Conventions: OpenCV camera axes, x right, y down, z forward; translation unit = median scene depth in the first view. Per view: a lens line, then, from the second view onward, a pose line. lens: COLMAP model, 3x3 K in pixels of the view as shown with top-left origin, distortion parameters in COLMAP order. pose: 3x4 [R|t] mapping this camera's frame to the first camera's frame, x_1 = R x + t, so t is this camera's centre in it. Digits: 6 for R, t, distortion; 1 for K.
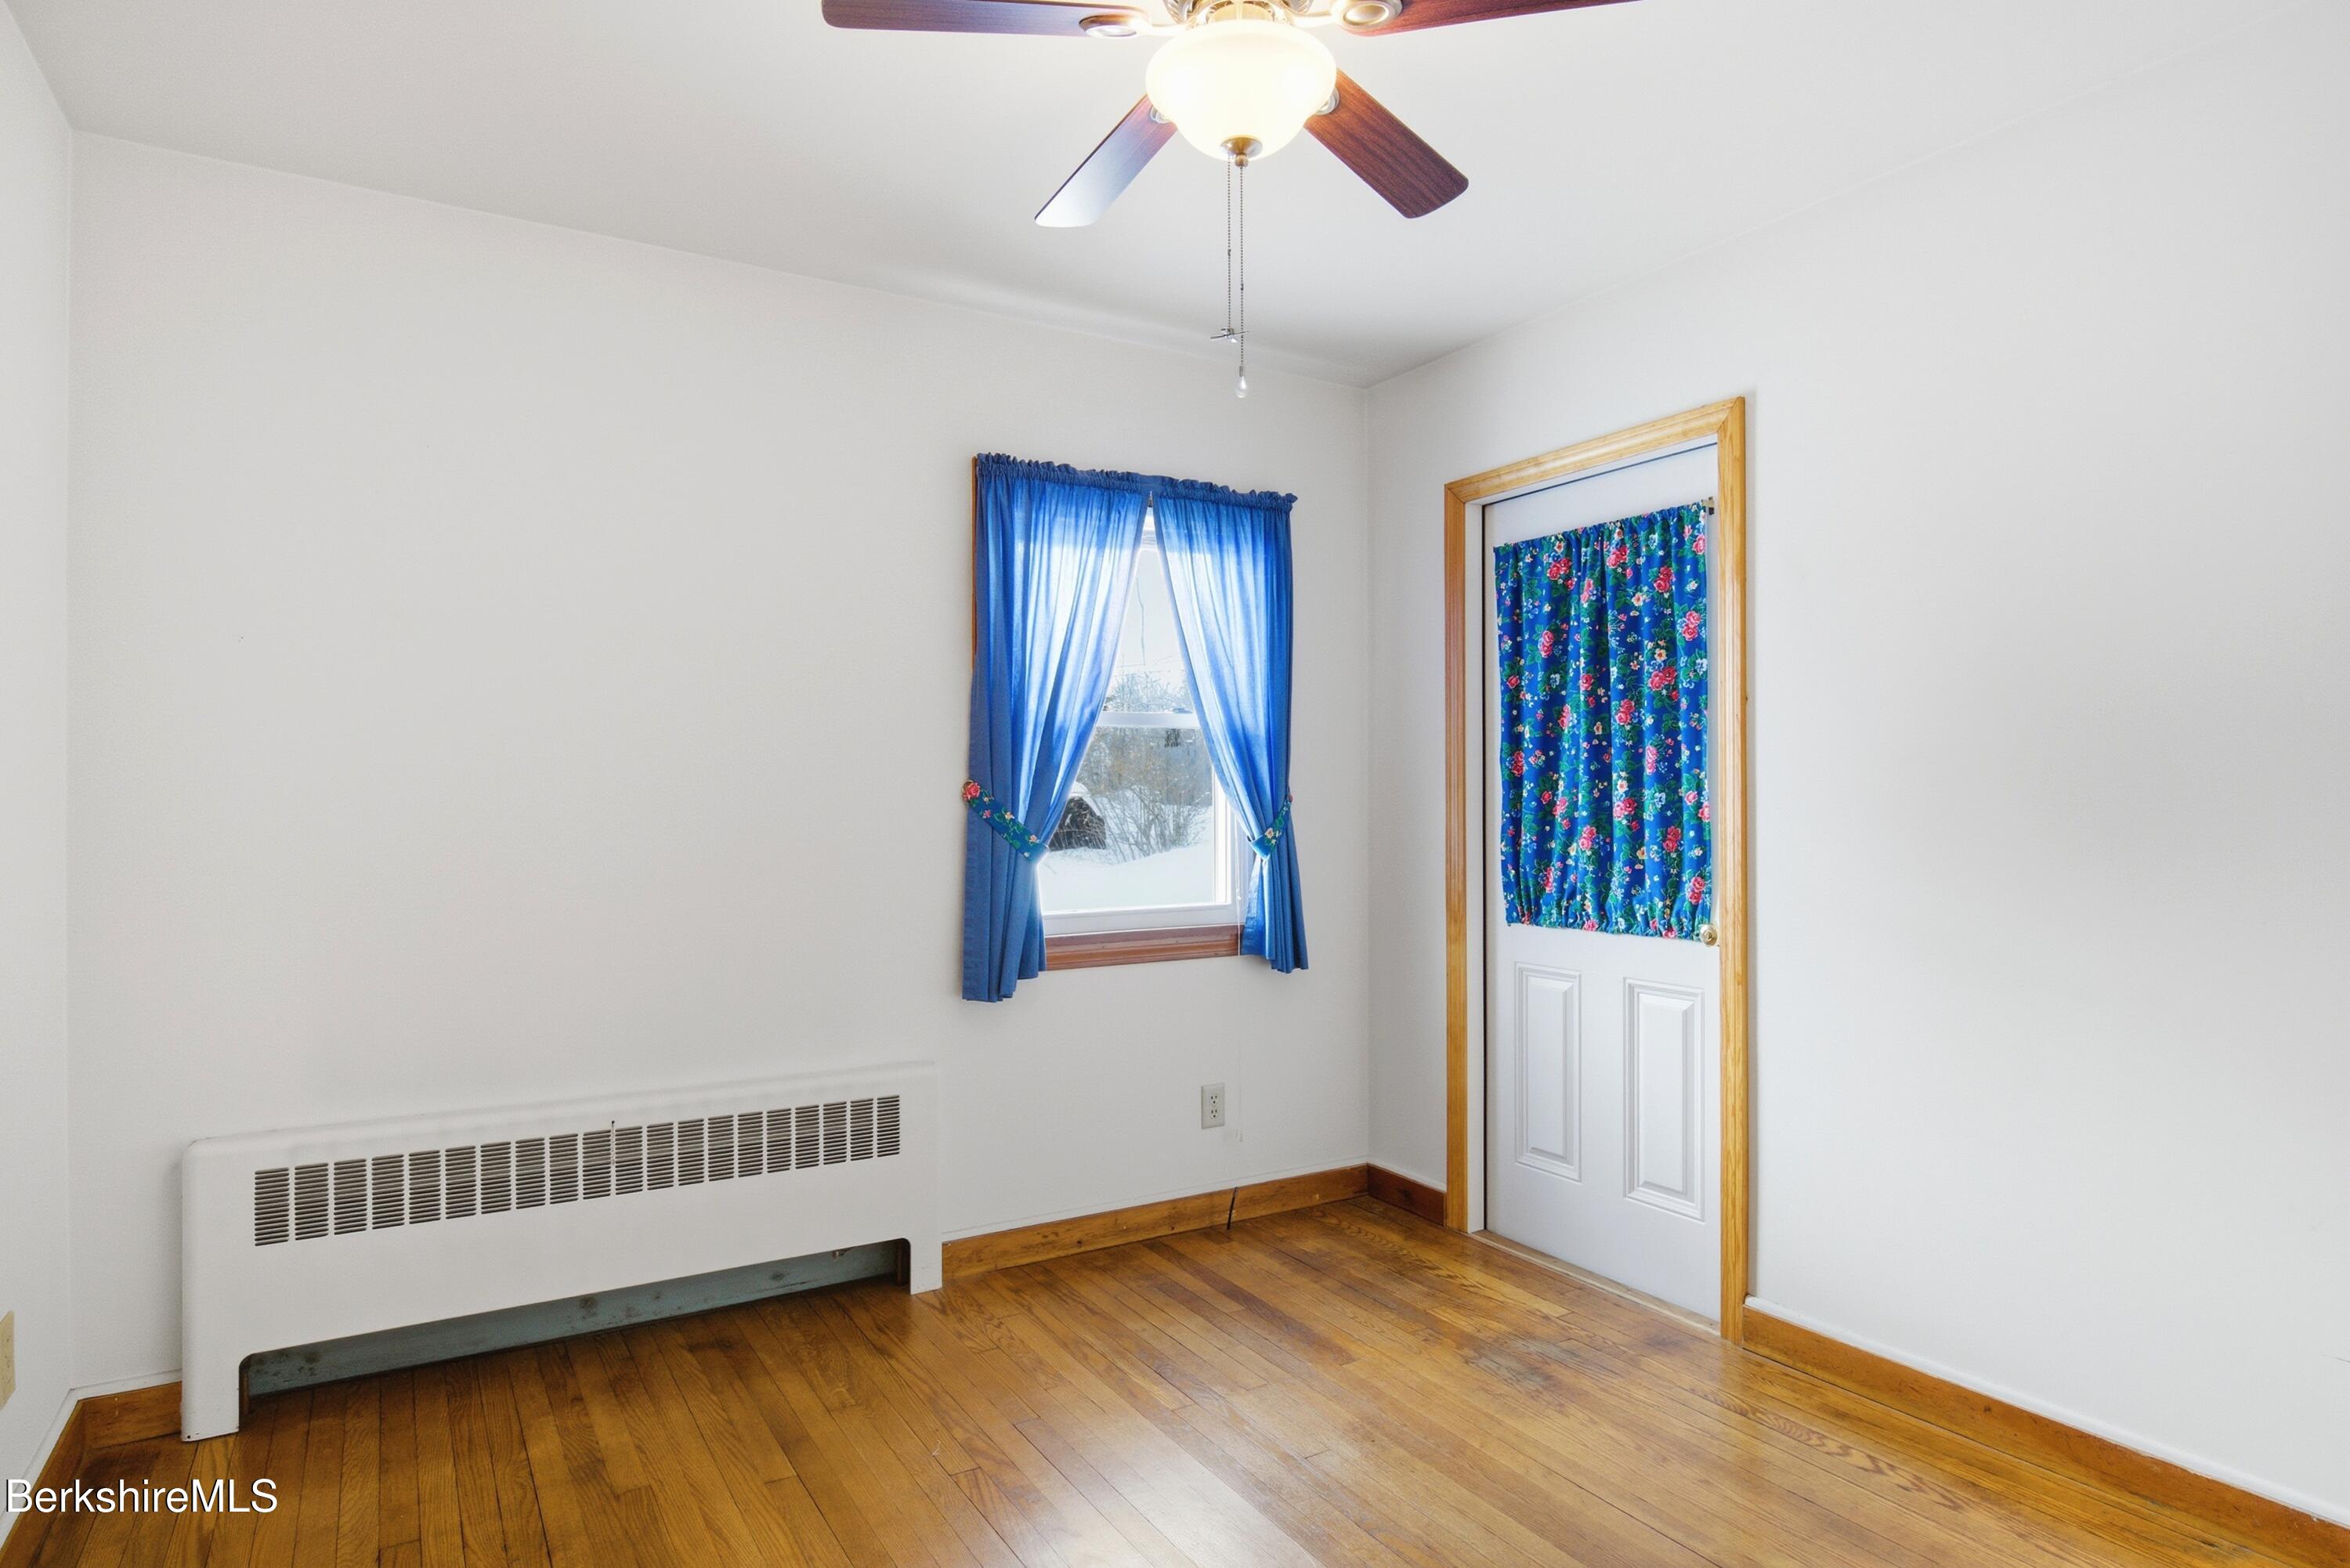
lens RADIAL K [[1264.7, 0, 1172.5], [0, 1264.7, 774.0], [0, 0, 1]] dist [-0.002577, -0.016691]
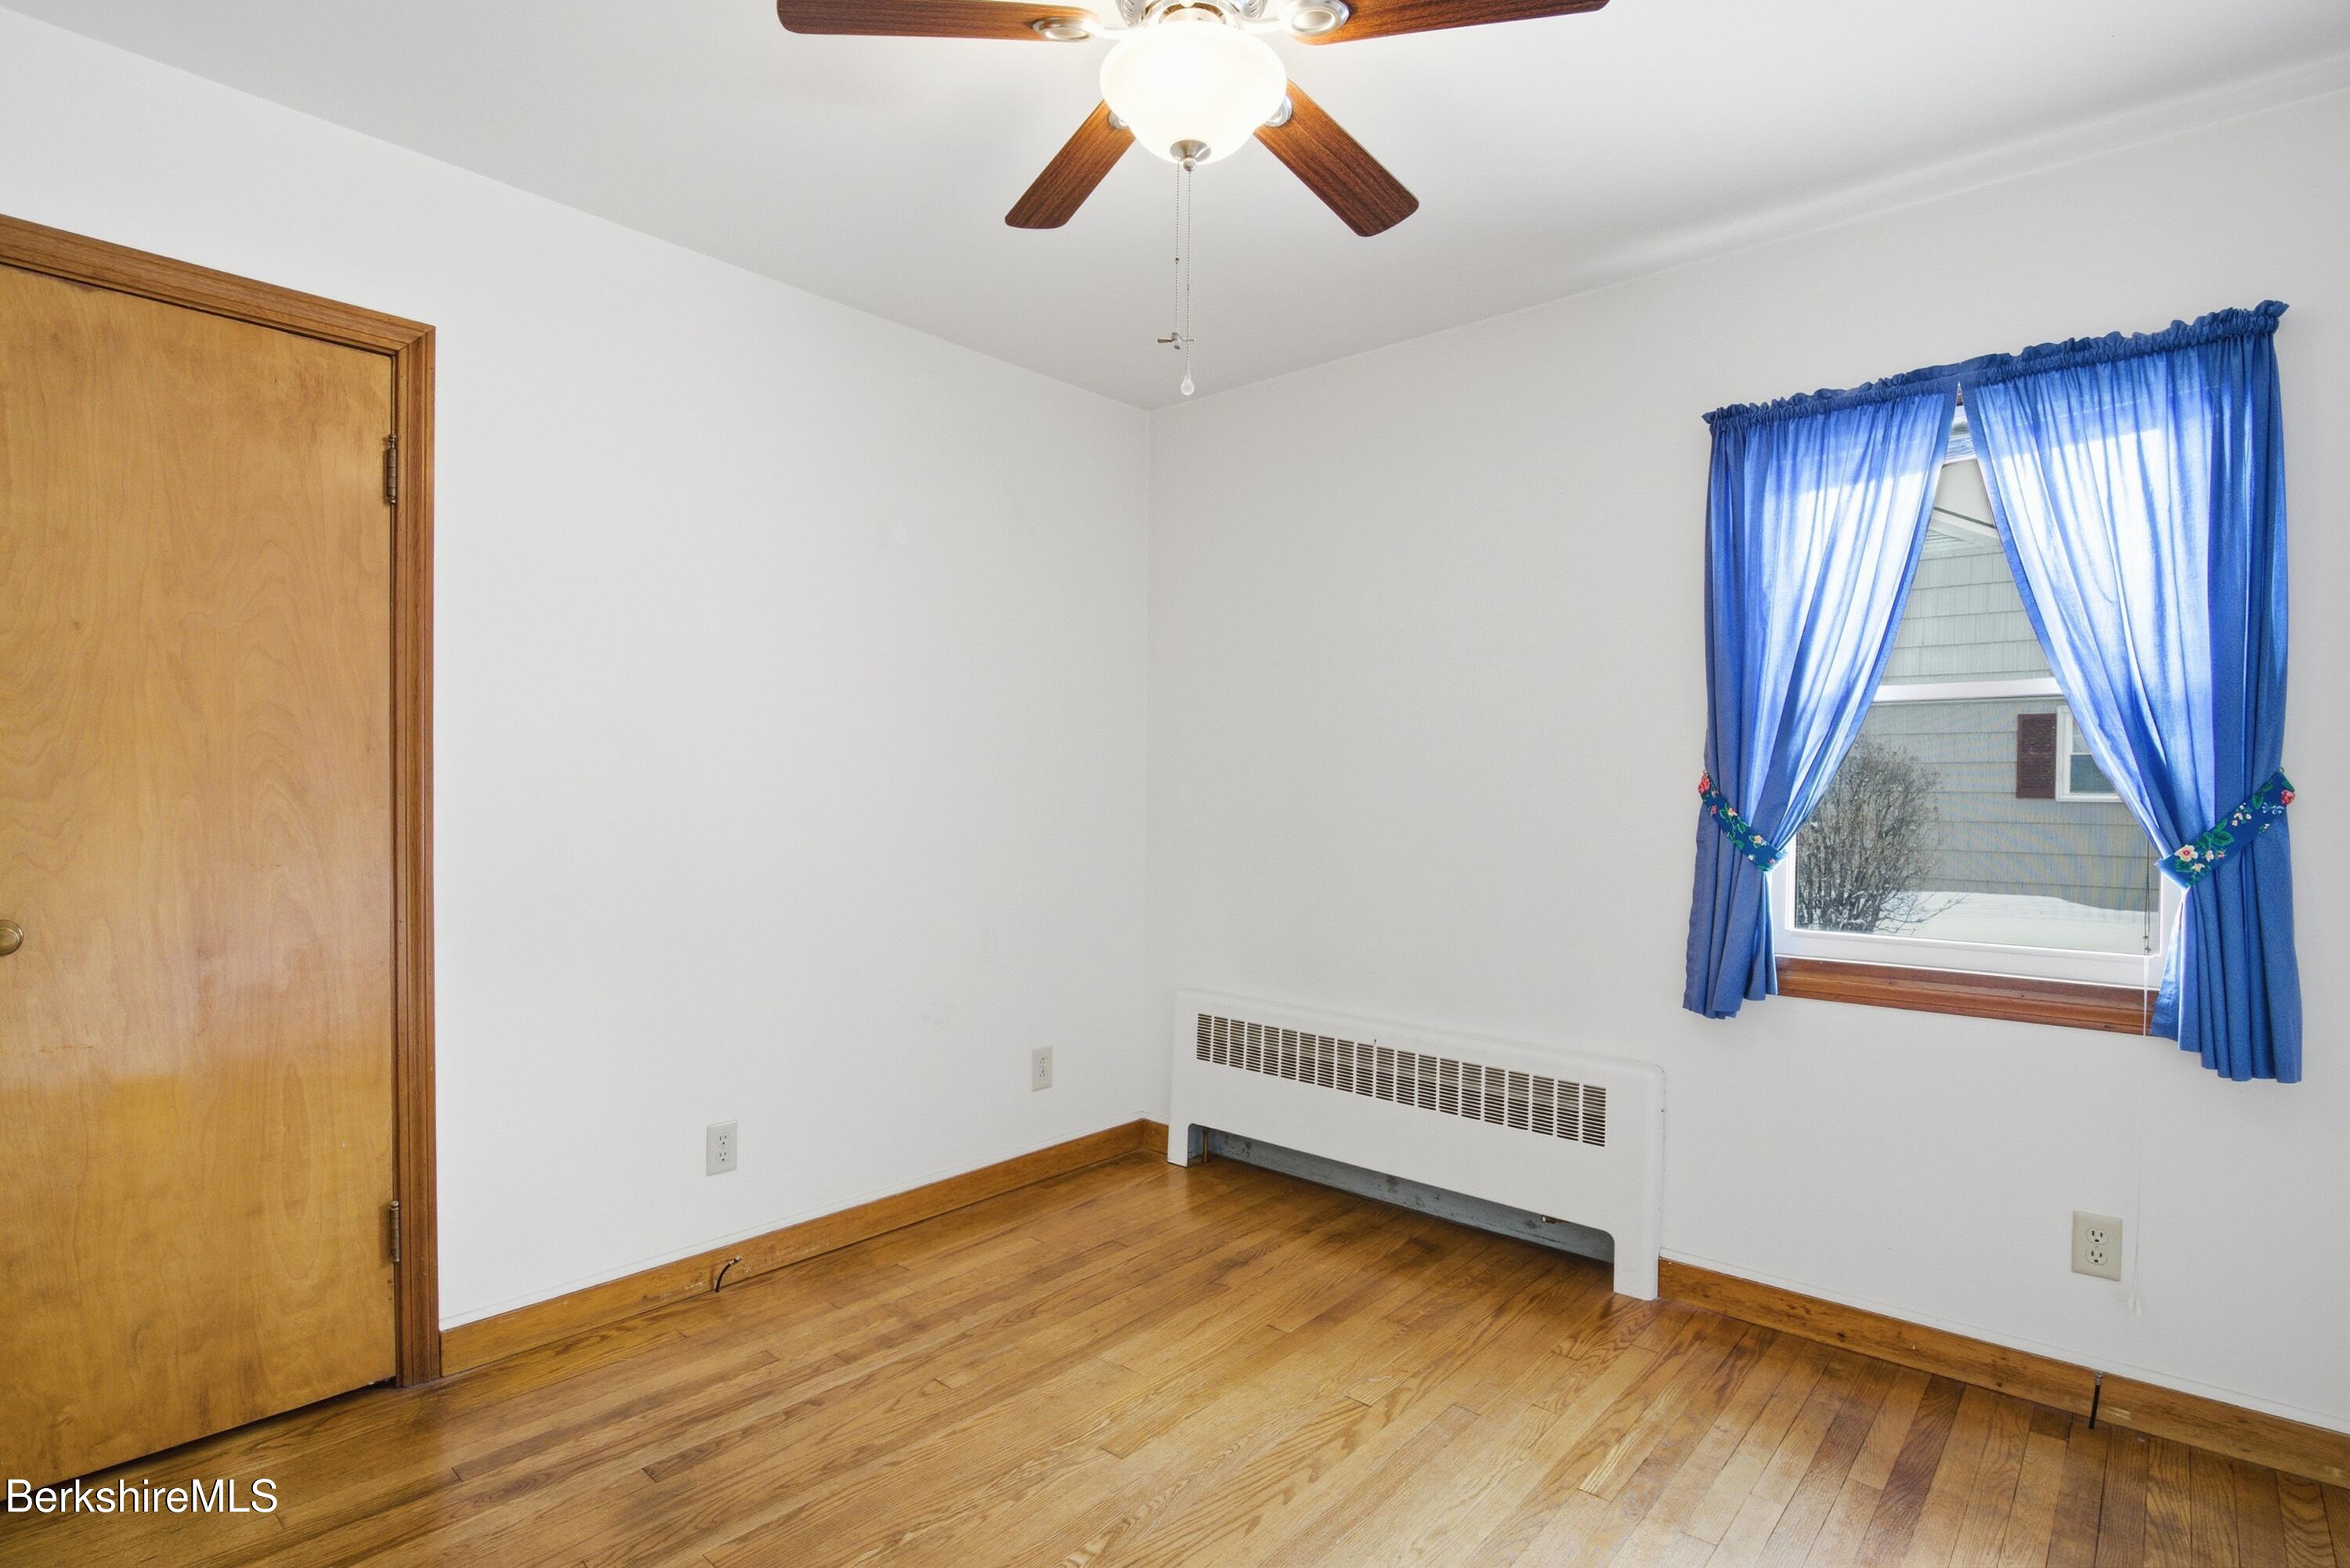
lens RADIAL K [[1177.6, 0, 1169.8], [0, 1177.6, 767.0], [0, 0, 1]] dist [-0.024613, -0.000972]
pose [[0.299331, -0.006020, -0.954130, 0.537149], [0.012909, 0.999914, -0.002260, -0.002025], [0.954062, -0.011640, 0.299383, 0.378013]]
